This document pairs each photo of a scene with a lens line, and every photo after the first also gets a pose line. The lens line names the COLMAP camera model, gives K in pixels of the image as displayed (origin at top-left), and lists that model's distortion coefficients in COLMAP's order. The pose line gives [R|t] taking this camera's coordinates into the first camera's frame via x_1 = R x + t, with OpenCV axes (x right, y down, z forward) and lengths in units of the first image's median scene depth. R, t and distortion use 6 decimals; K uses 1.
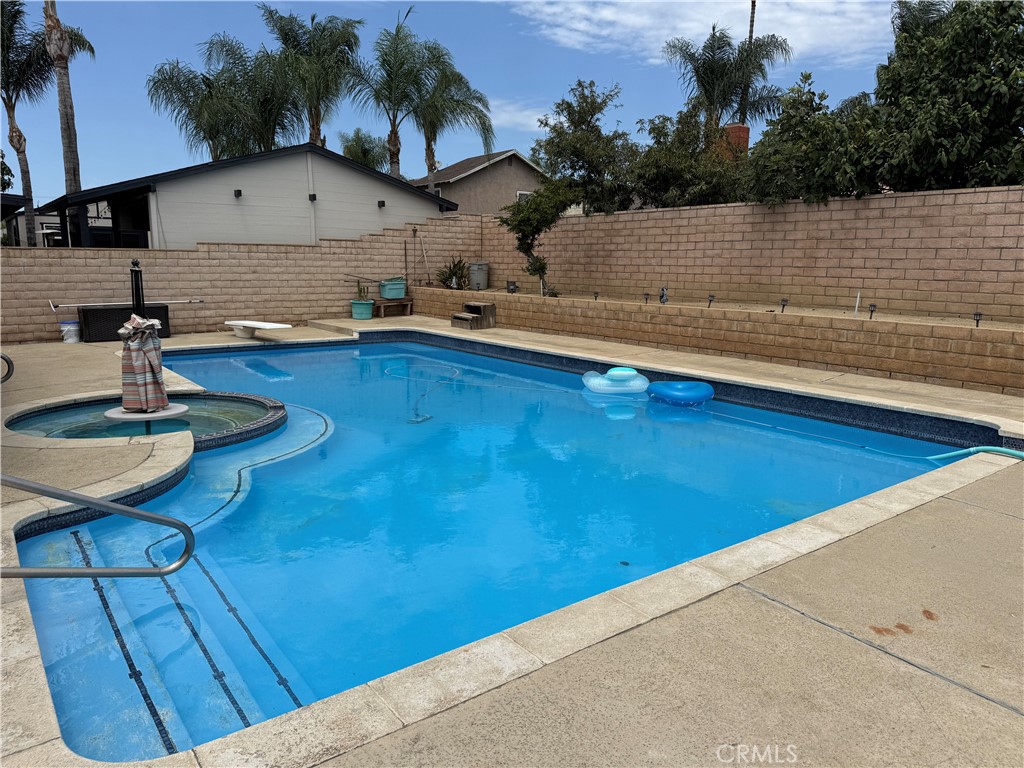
lens RADIAL K [[715.9, 0, 505.8], [0, 715.9, 387.9], [0, 0, 1]] dist [0.004440, -0.035671]
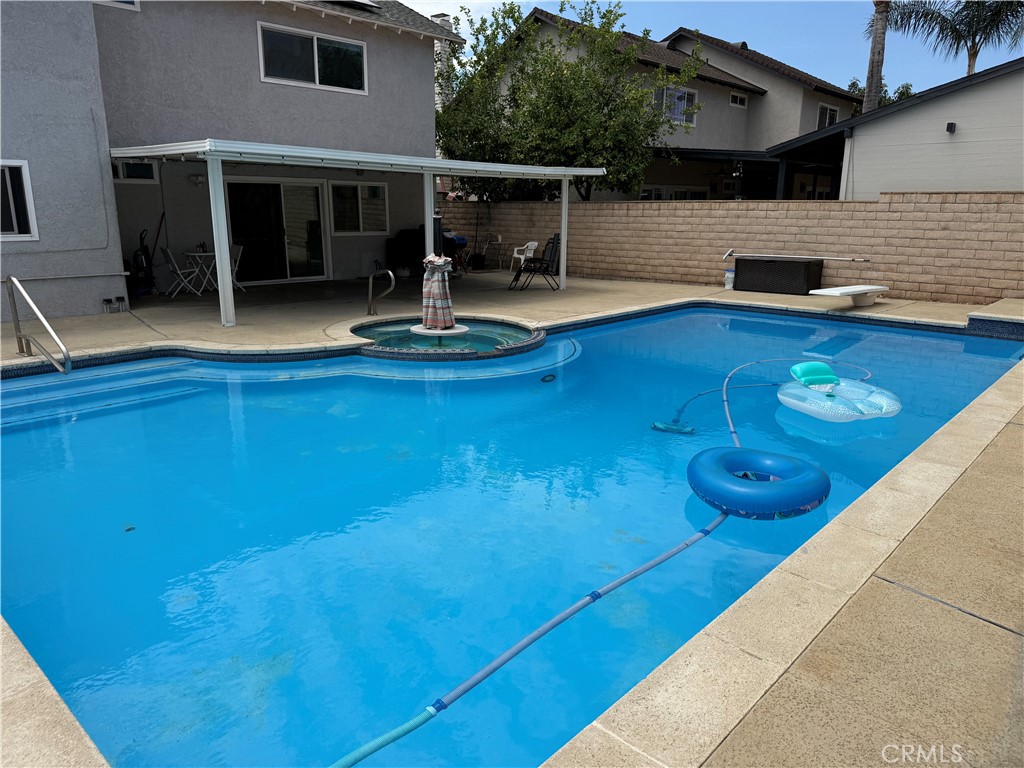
lens RADIAL K [[715.9, 0, 505.8], [0, 715.9, 387.9], [0, 0, 1]] dist [0.004440, -0.035671]
pose [[0.160105, 0.228131, -0.960376, 0.378220], [-0.175670, 0.963981, 0.199701, -0.067710], [0.971342, 0.136737, 0.194415, 0.423317]]
